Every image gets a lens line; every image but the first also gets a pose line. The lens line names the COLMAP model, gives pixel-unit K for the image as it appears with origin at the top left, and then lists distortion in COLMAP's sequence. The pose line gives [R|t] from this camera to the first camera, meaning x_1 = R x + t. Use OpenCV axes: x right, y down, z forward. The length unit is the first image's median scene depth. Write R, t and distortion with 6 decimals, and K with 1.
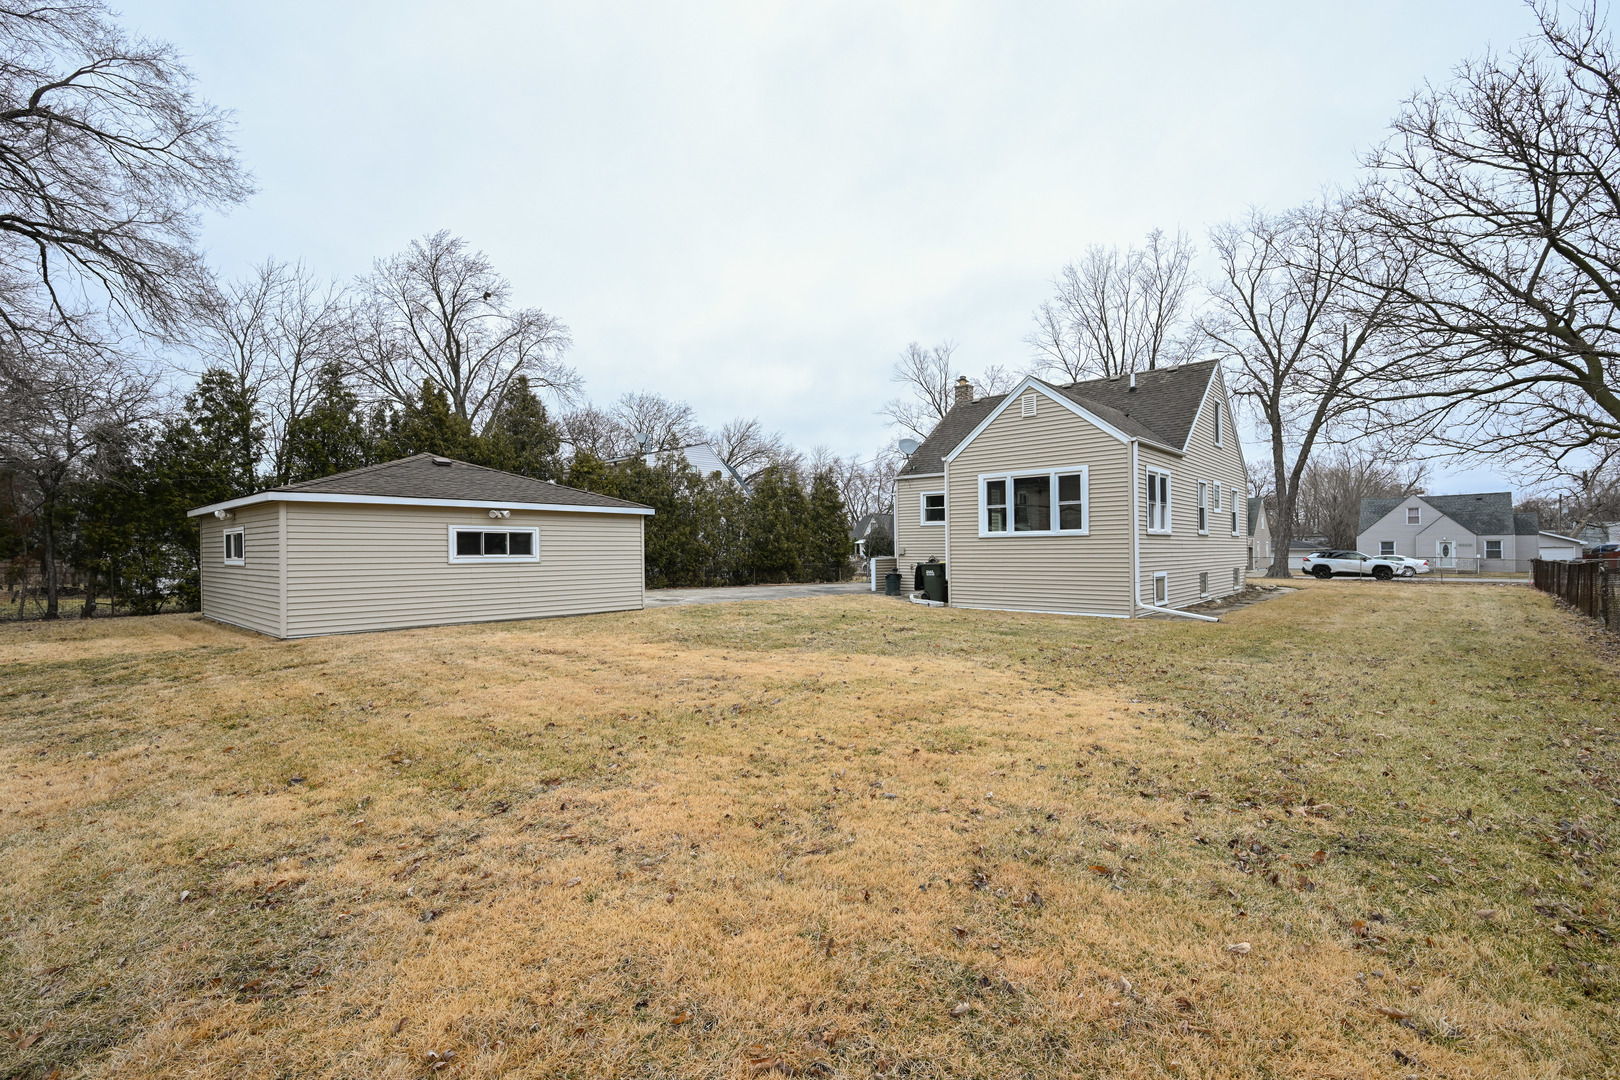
lens RADIAL K [[729.3, 0, 810.0], [0, 729.3, 540.0], [0, 0, 1]] dist [0.000696, -0.000001]
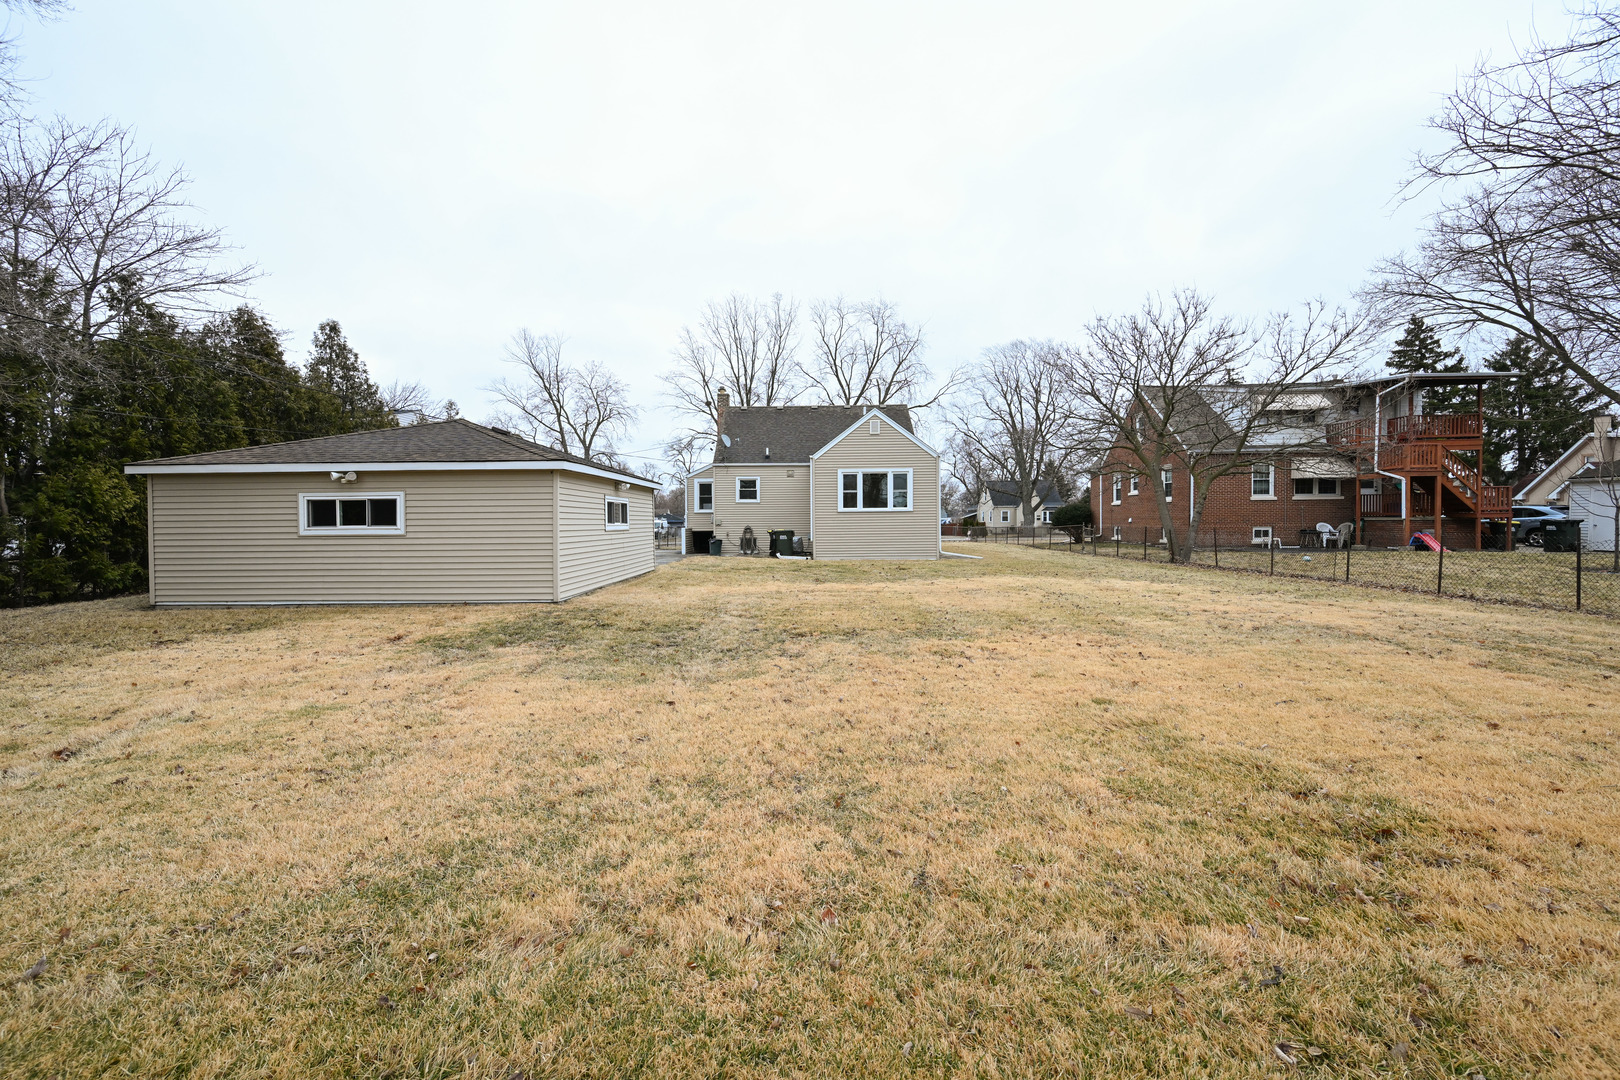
lens RADIAL K [[654.7, 0, 808.2], [0, 654.7, 519.1], [0, 0, 1]] dist [-0.000400, -0.000032]
pose [[0.761497, 0.002664, 0.648164, -0.530632], [-0.006610, 0.999971, 0.003656, 0.005157], [-0.648135, -0.007068, 0.761492, 0.020703]]
